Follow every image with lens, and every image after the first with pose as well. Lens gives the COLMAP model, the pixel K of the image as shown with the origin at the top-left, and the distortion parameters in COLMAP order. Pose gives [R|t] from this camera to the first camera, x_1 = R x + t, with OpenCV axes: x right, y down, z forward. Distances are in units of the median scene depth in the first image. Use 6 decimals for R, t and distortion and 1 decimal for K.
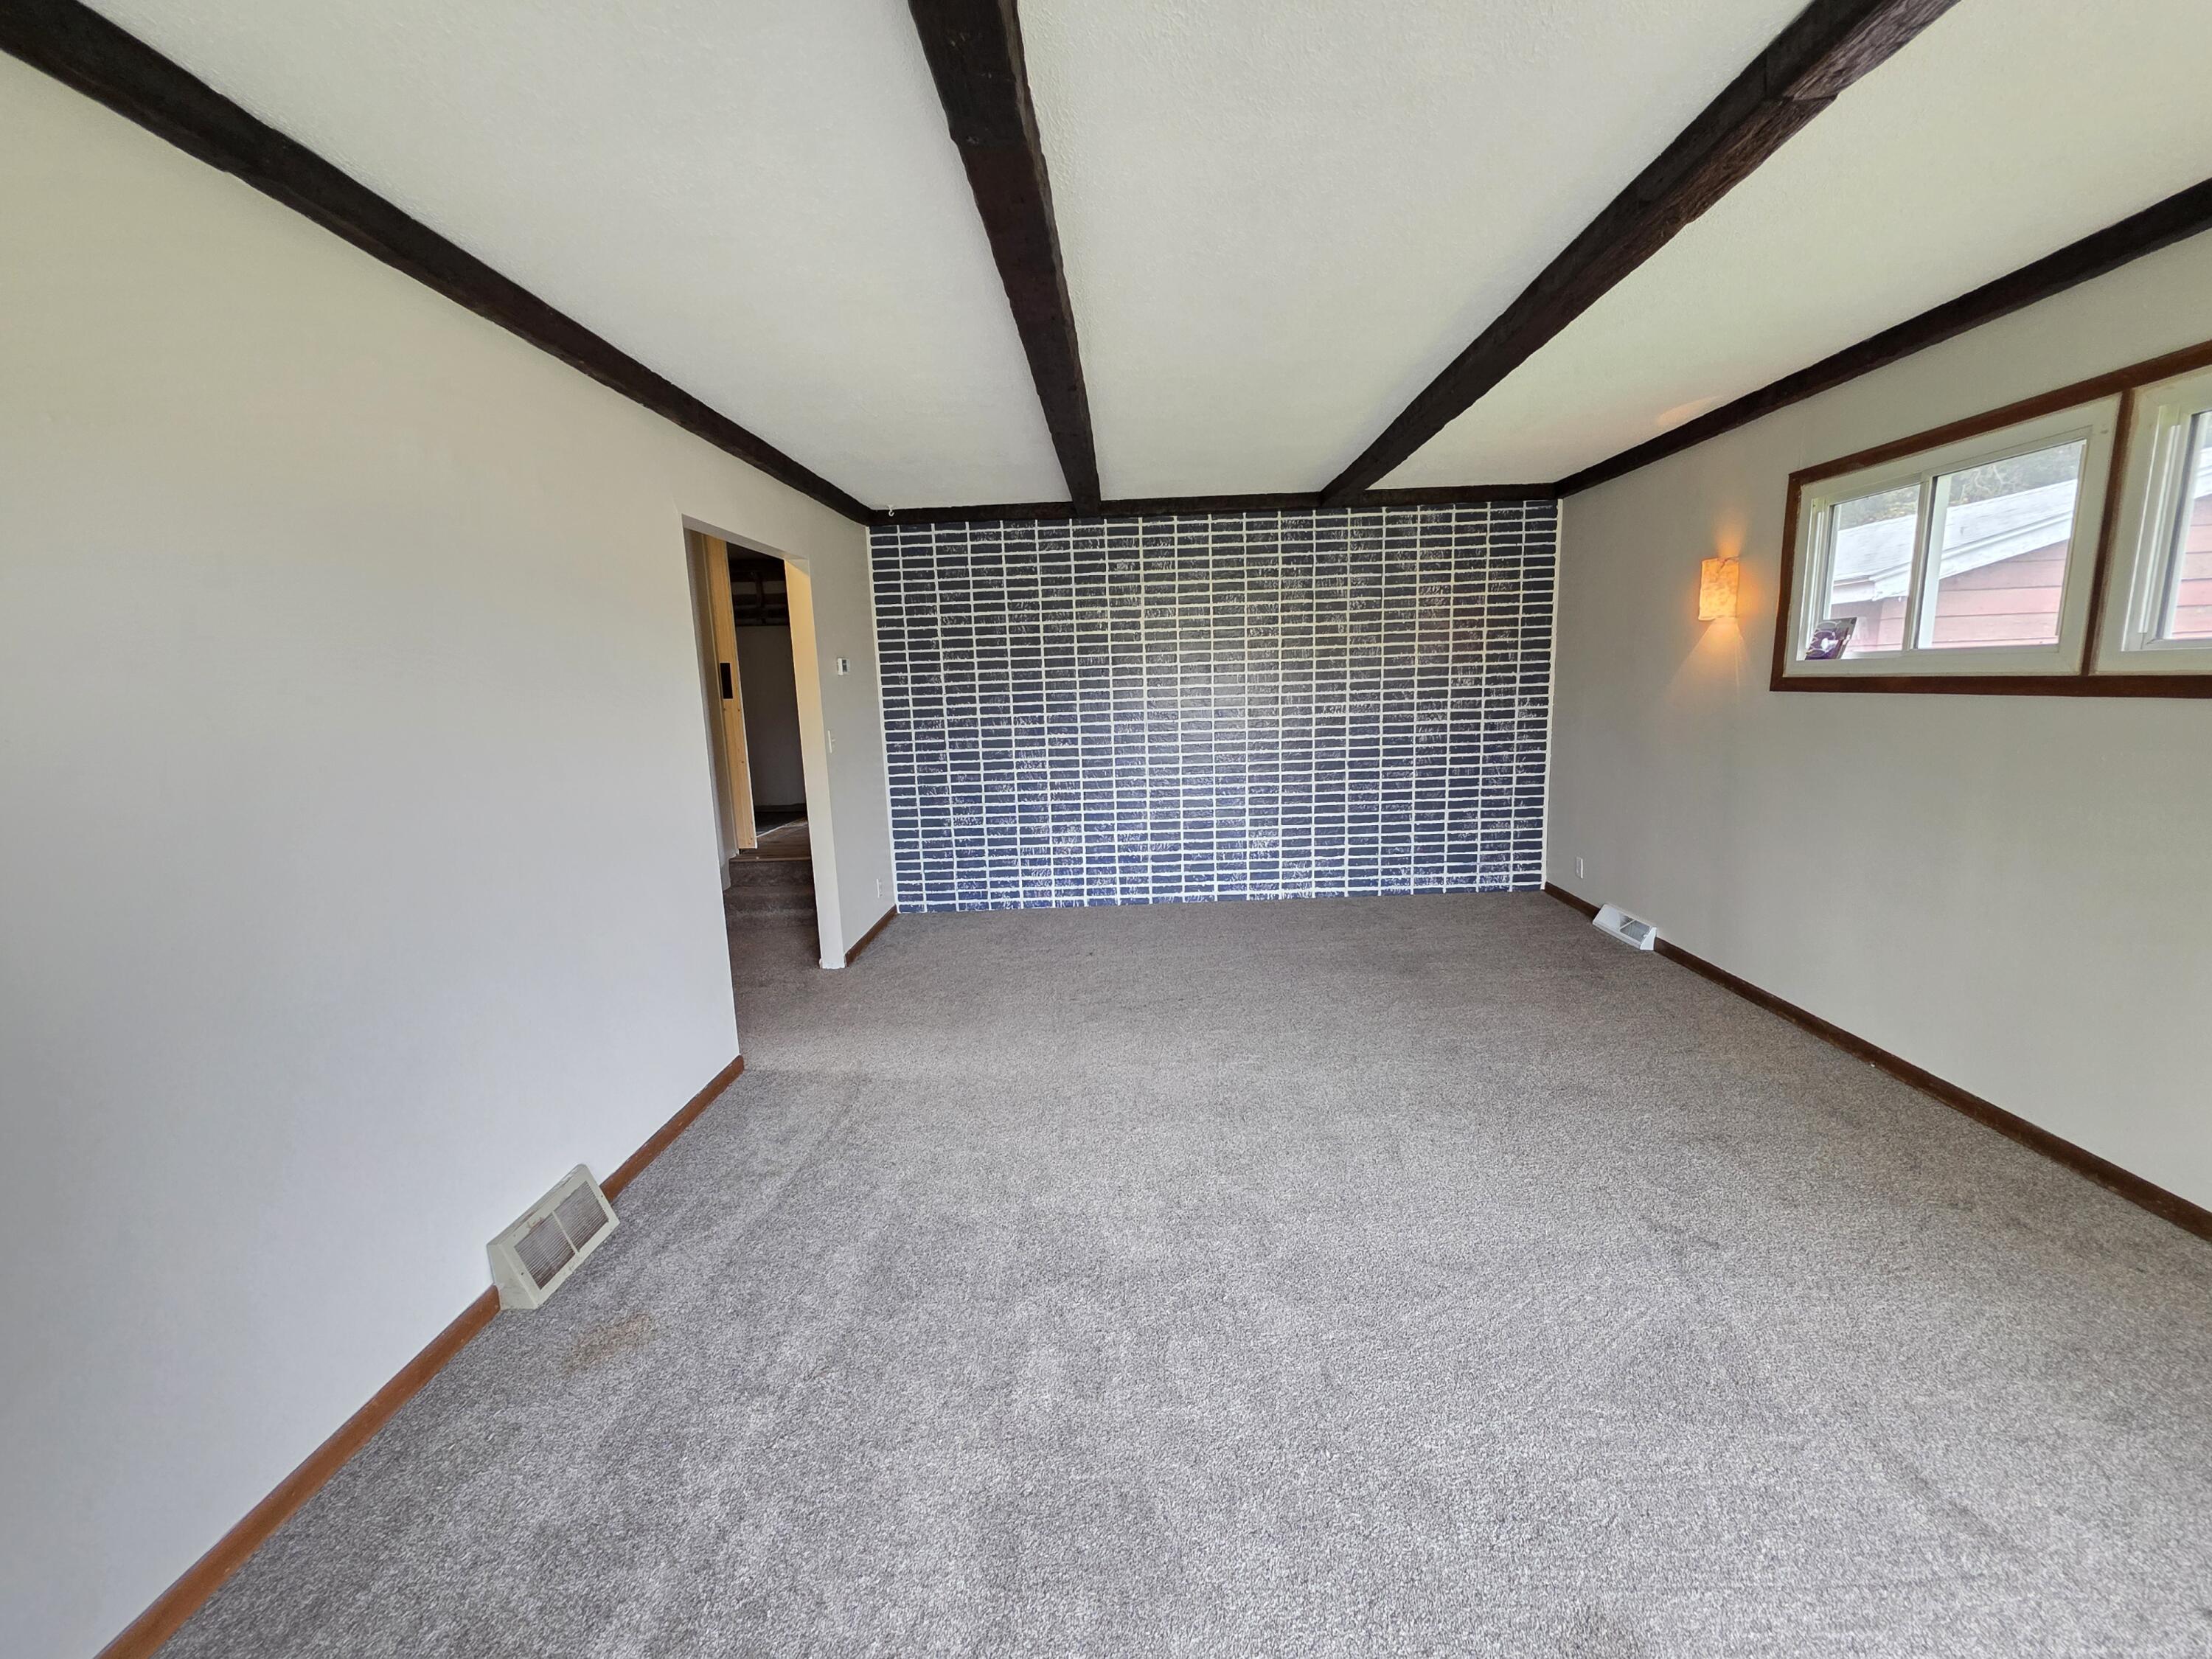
lens RADIAL K [[887.5, 0, 1112.4], [0, 887.5, 833.1], [0, 0, 1]] dist [0.001449, 0.000116]
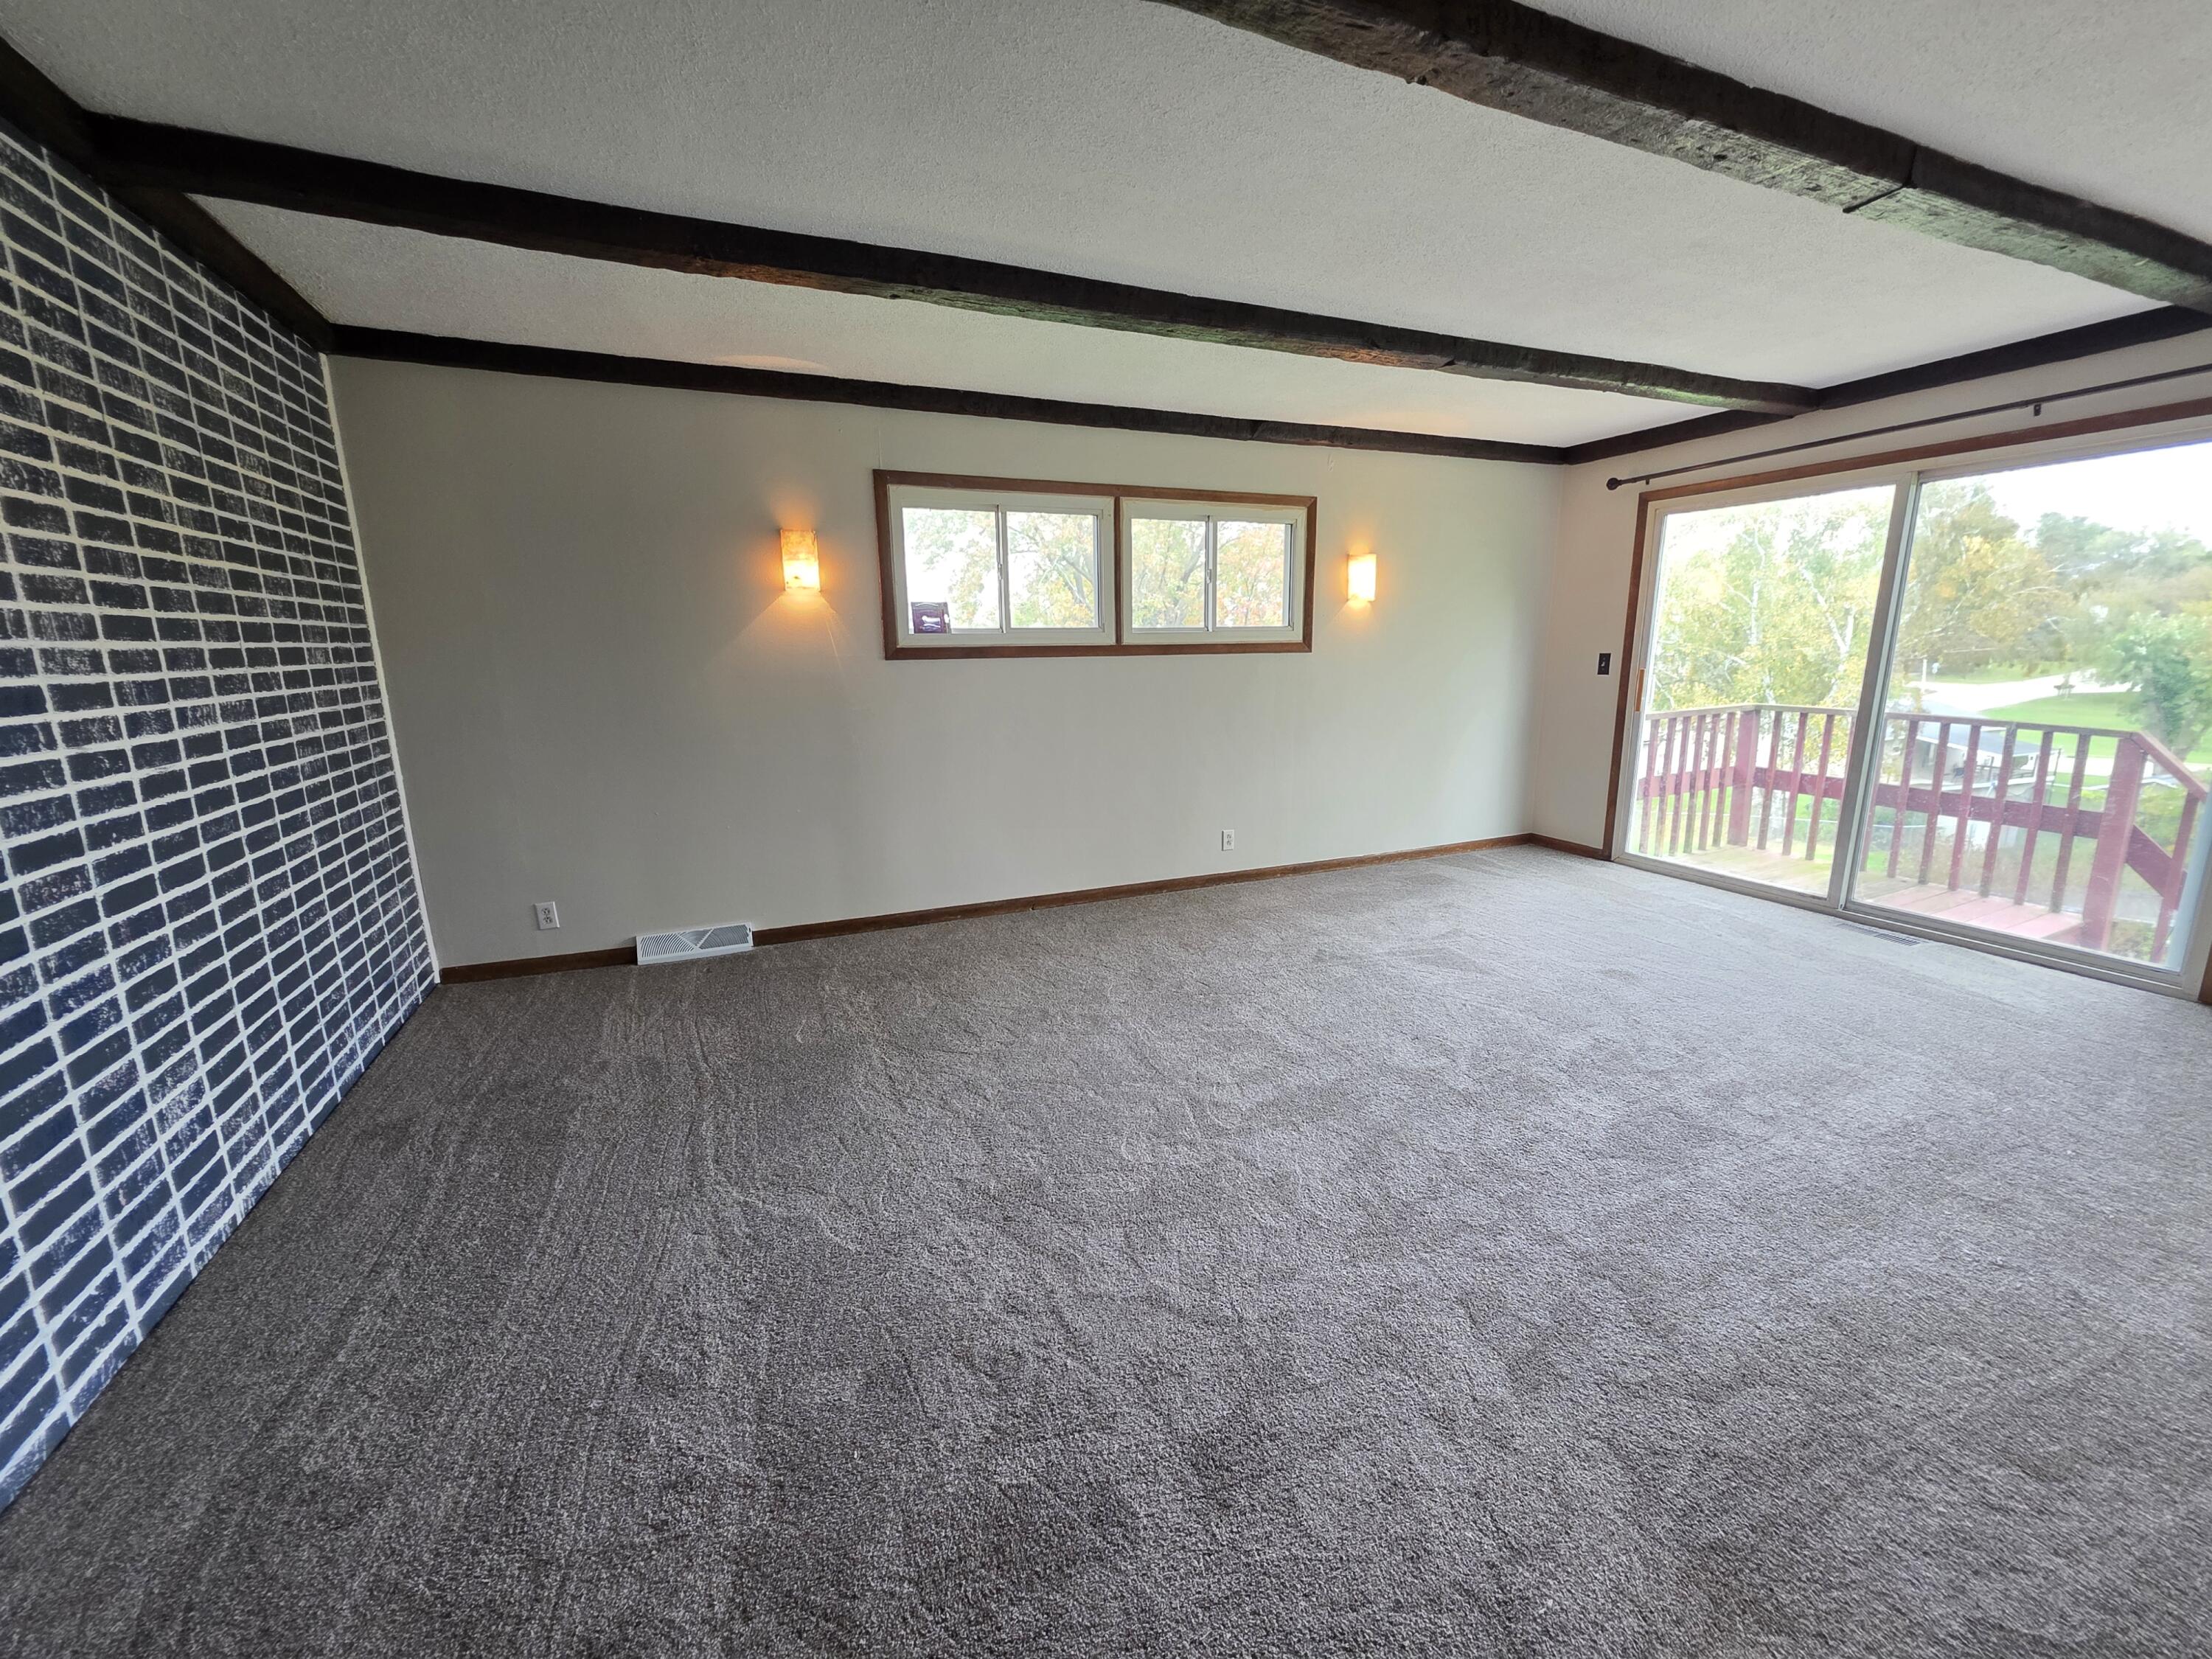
lens RADIAL K [[887.5, 0, 1112.4], [0, 887.5, 833.1], [0, 0, 1]] dist [0.001449, 0.000116]
pose [[-0.413975, -0.151361, 0.897616, -0.457835], [0.180587, 0.952824, 0.243956, -0.177843], [-0.892196, 0.263090, -0.367111, 1.247001]]
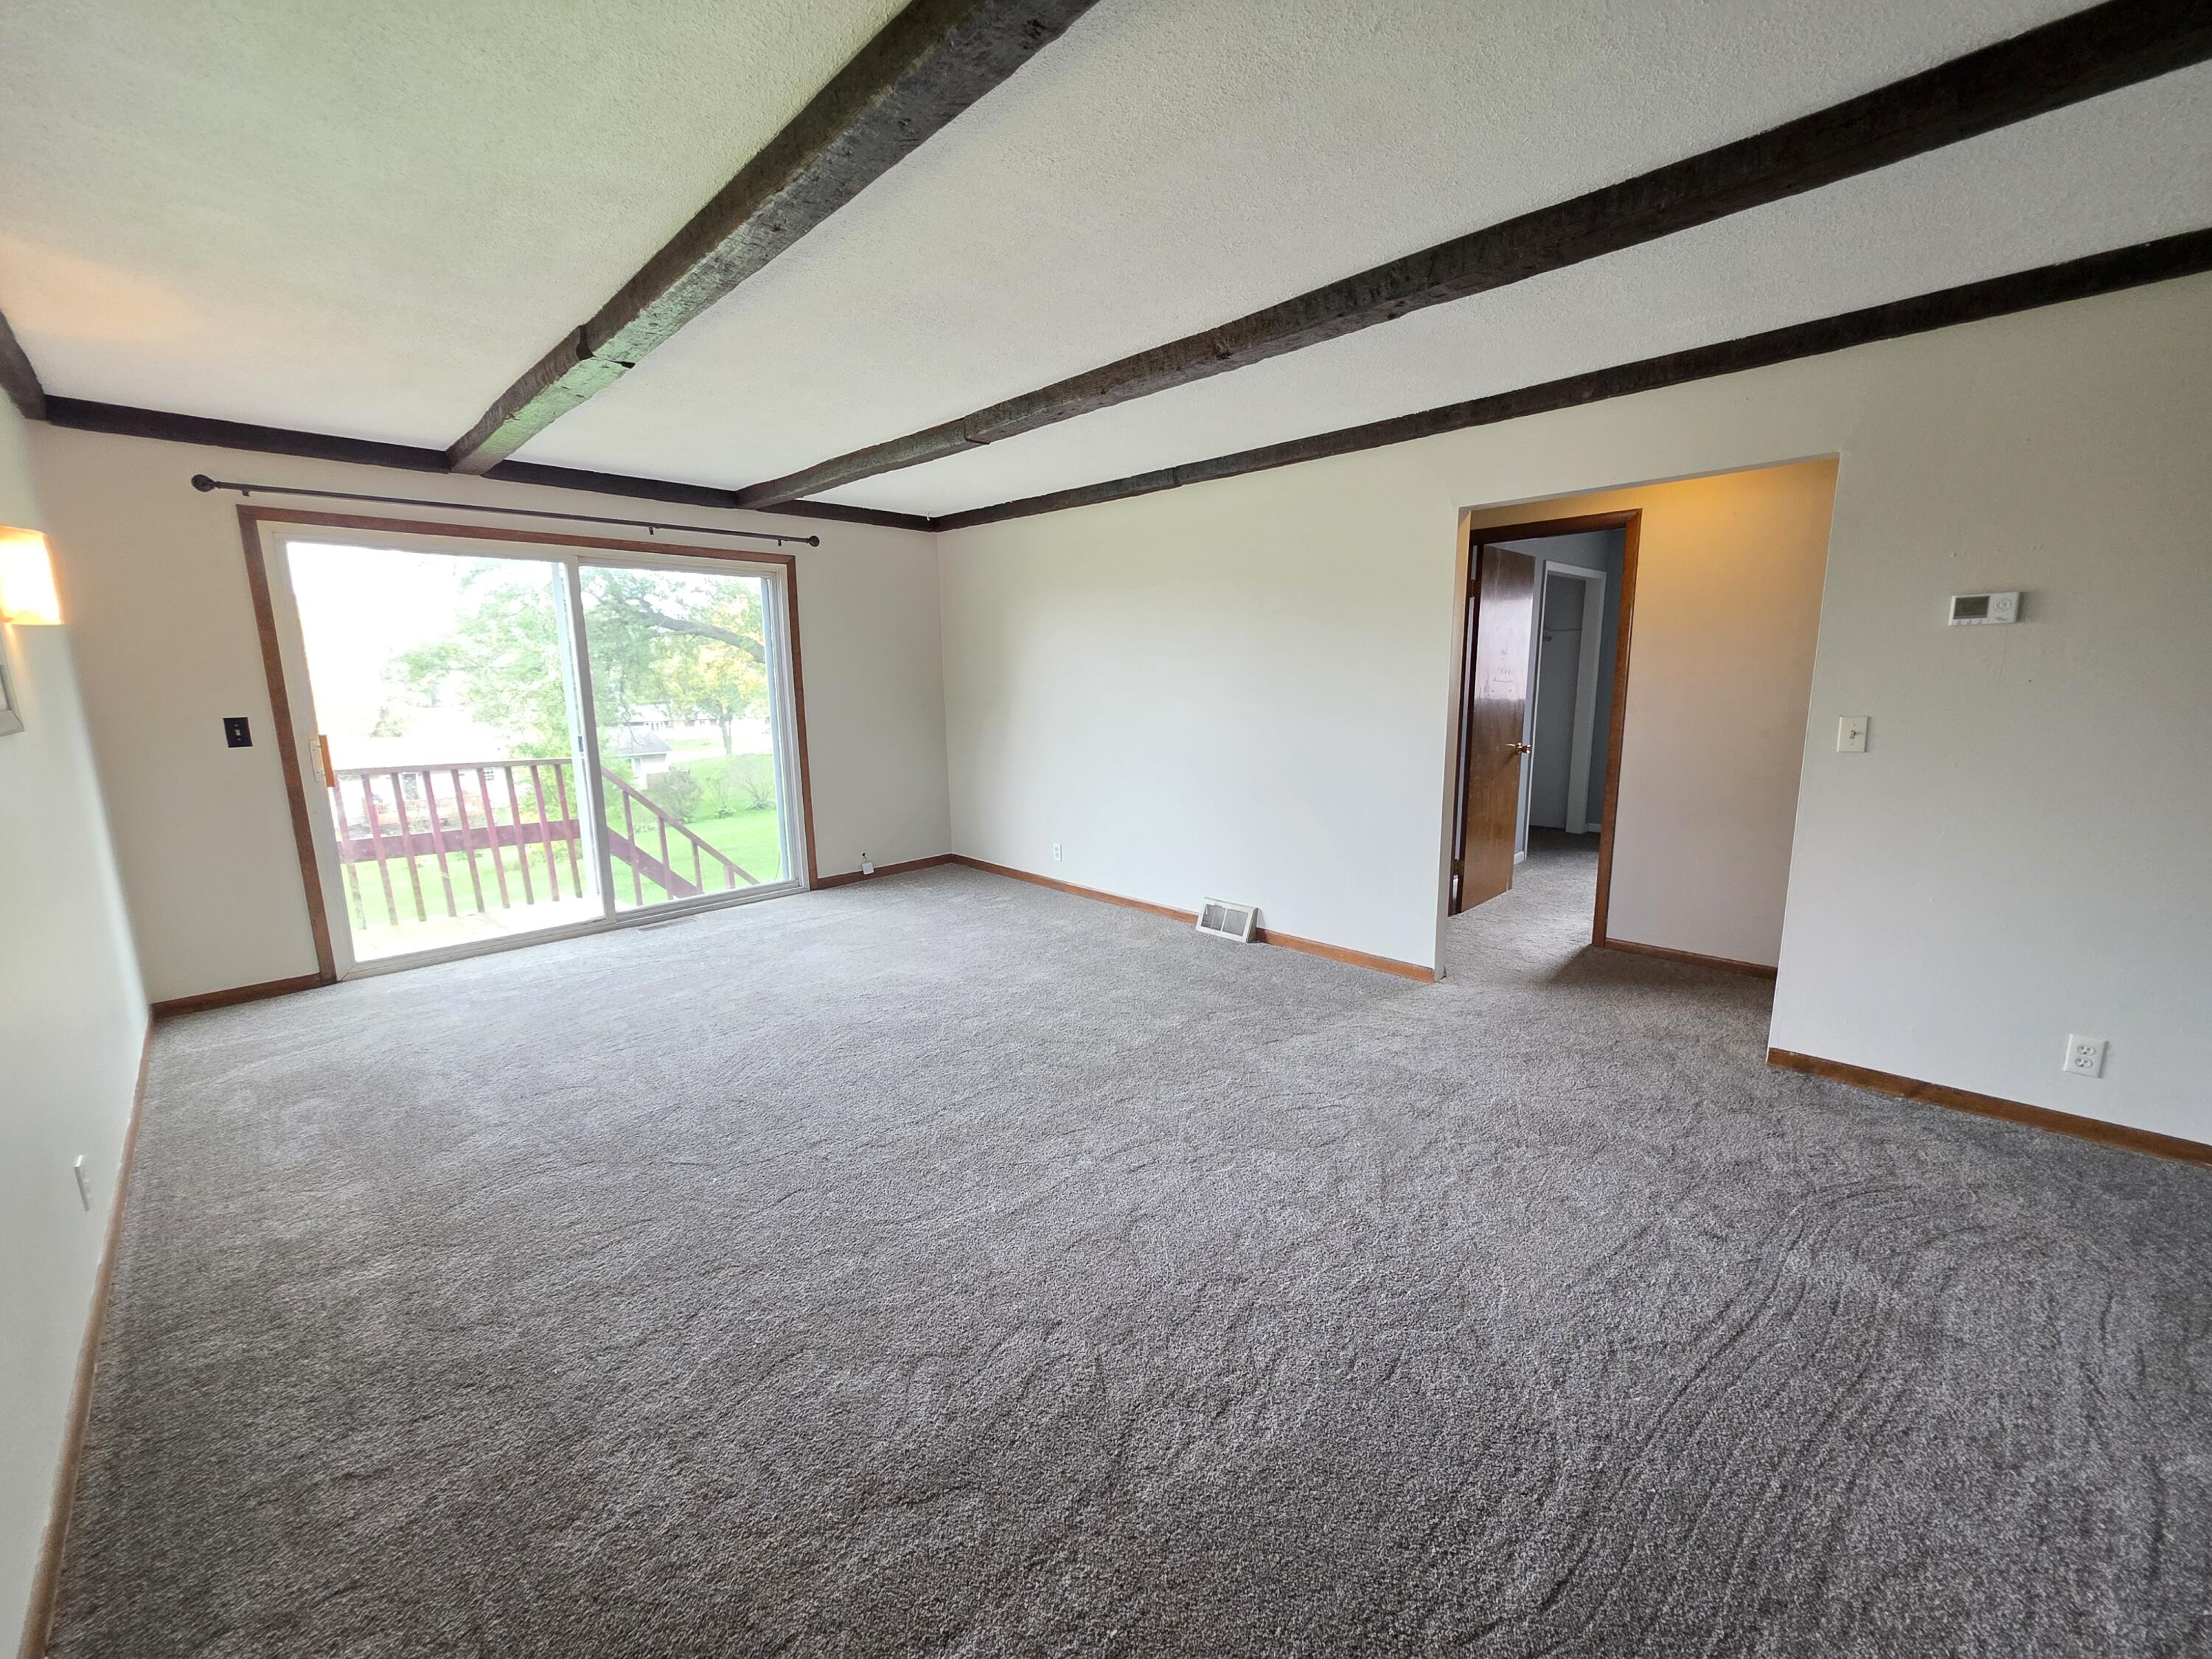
lens RADIAL K [[887.5, 0, 1112.4], [0, 887.5, 833.1], [0, 0, 1]] dist [0.001449, 0.000116]
pose [[-0.682525, 0.171168, -0.710536, 0.657140], [-0.089215, 0.945406, 0.313445, -0.252642], [0.725396, 0.277325, -0.629993, 1.367349]]
